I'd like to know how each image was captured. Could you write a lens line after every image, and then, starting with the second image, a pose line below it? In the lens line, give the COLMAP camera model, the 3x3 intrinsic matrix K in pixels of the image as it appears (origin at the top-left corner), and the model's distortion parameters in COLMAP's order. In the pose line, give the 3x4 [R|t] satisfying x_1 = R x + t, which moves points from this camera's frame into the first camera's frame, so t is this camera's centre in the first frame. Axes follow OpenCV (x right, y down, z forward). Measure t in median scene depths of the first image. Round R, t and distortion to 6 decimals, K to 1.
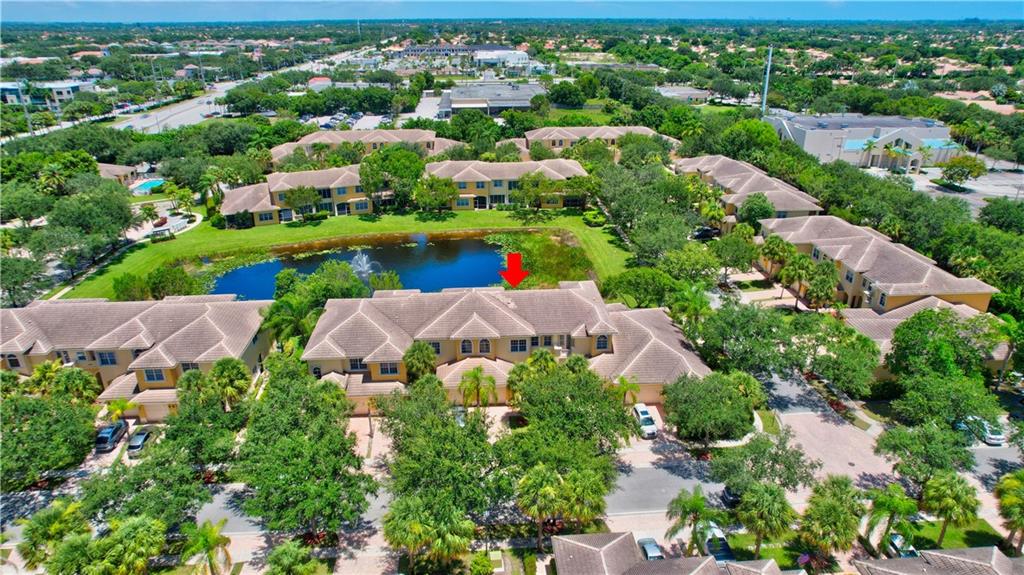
lens RADIAL K [[655.6, 0, 512.0], [0, 655.6, 287.5], [0, 0, 1]] dist [-0.027642, 0.002950]
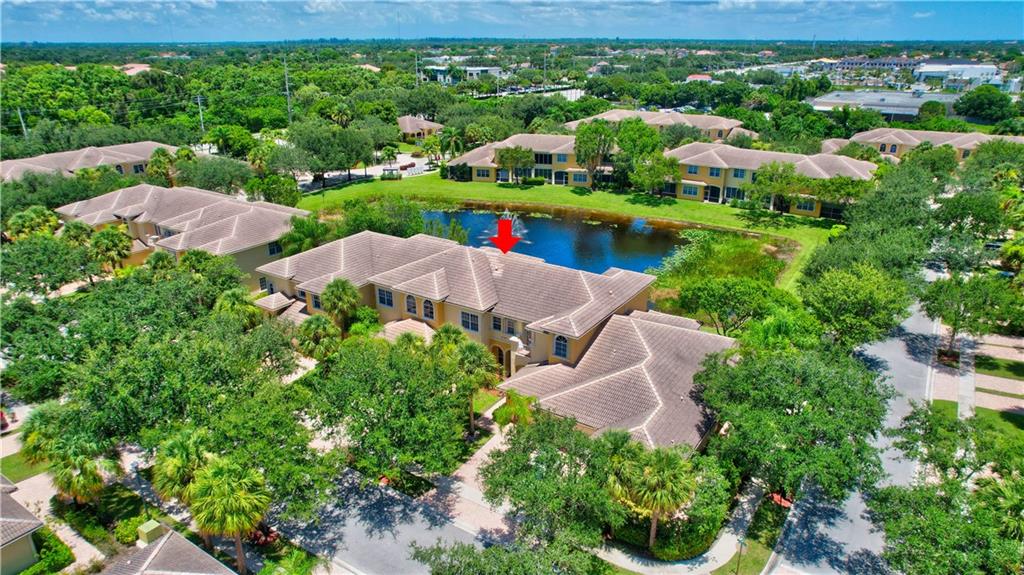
lens RADIAL K [[655.6, 0, 512.0], [0, 655.6, 287.5], [0, 0, 1]] dist [-0.027642, 0.002950]
pose [[0.797477, 0.219812, -0.561883, 0.239280], [-0.234432, 0.970989, 0.047129, 0.002495], [0.555942, 0.094139, 0.825873, 0.211953]]
